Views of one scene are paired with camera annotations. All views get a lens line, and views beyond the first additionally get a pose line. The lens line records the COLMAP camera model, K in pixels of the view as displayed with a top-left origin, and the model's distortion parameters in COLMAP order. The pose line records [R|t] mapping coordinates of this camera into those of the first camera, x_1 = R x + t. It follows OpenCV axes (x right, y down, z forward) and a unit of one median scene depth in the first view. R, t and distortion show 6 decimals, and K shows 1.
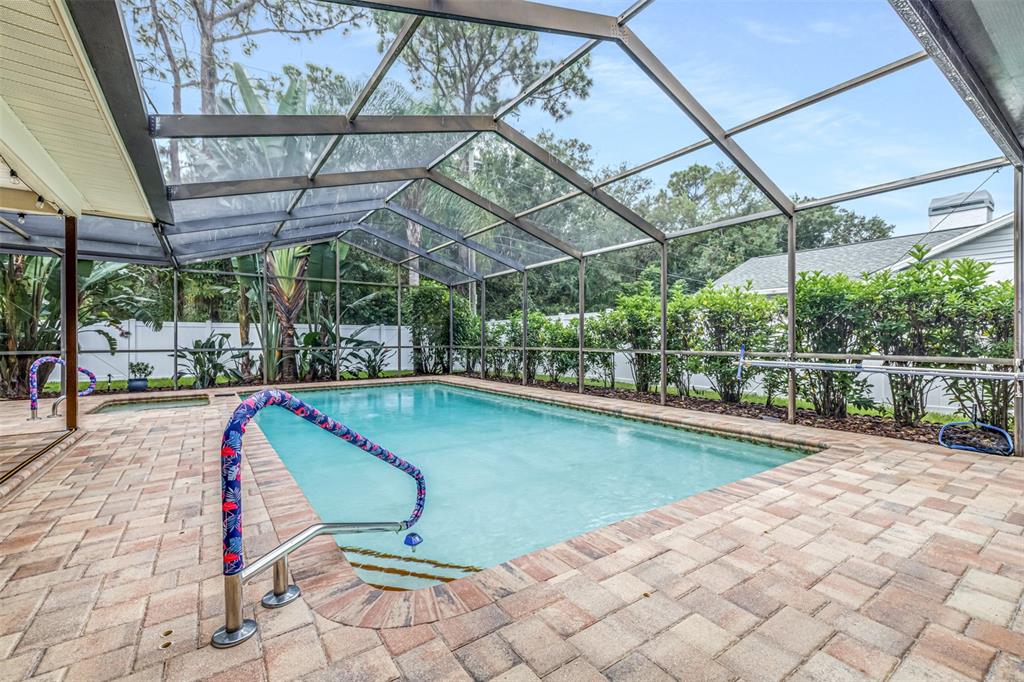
lens RADIAL K [[431.4, 0, 512.0], [0, 431.4, 343.7], [0, 0, 1]] dist [0.000192, -0.000359]
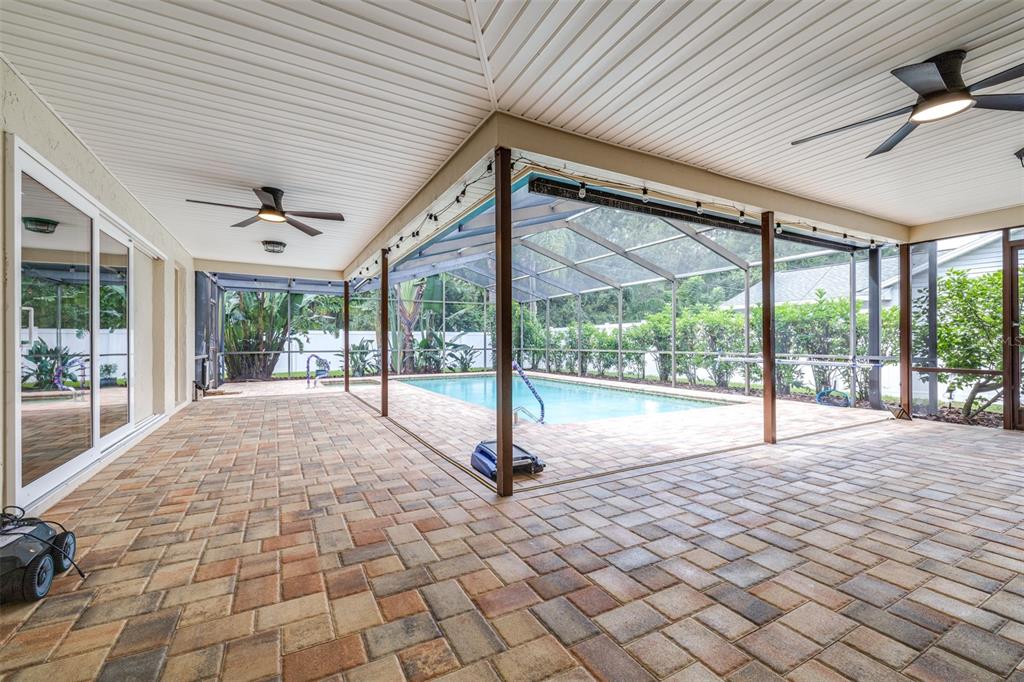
lens RADIAL K [[425.3, 0, 512.0], [0, 425.3, 341.0], [0, 0, 1]] dist [0.001367, 0.000012]
pose [[0.993664, -0.000989, -0.112388, -0.031744], [-0.000349, 0.999929, -0.011882, -0.002201], [0.112392, 0.011845, 0.993593, -0.373656]]
